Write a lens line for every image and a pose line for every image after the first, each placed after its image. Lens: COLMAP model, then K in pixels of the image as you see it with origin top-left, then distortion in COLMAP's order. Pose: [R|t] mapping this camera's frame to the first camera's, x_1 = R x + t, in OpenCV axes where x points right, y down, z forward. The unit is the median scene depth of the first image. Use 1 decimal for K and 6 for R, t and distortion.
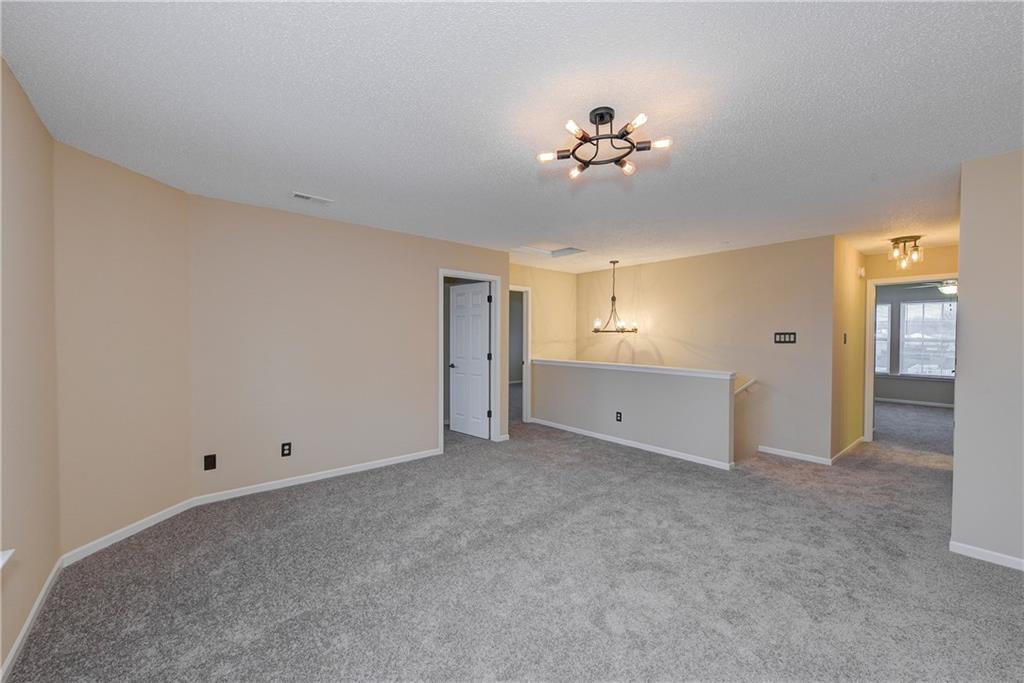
lens RADIAL K [[399.7, 0, 512.6], [0, 399.7, 344.1], [0, 0, 1]] dist [0.005736, -0.002176]
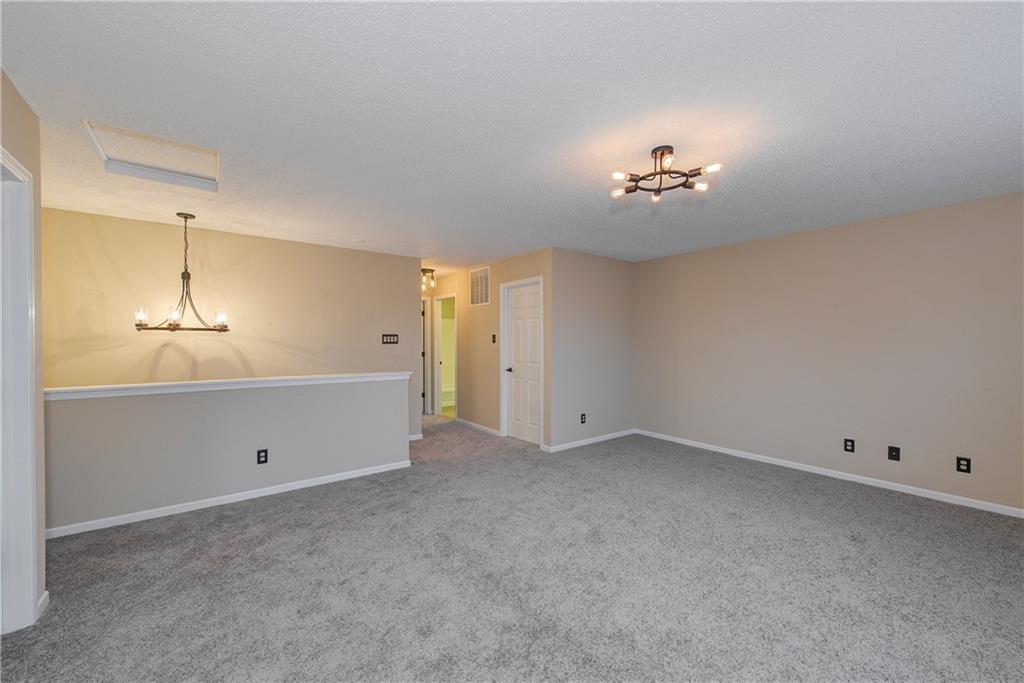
lens RADIAL K [[399.7, 0, 513.1], [0, 399.7, 345.6], [0, 0, 1]] dist [0.005736, -0.002176]
pose [[0.043717, -0.020164, 0.998840, -0.423333], [0.017821, 0.999653, 0.019400, -0.012611], [-0.998885, 0.016953, 0.044061, 0.596543]]
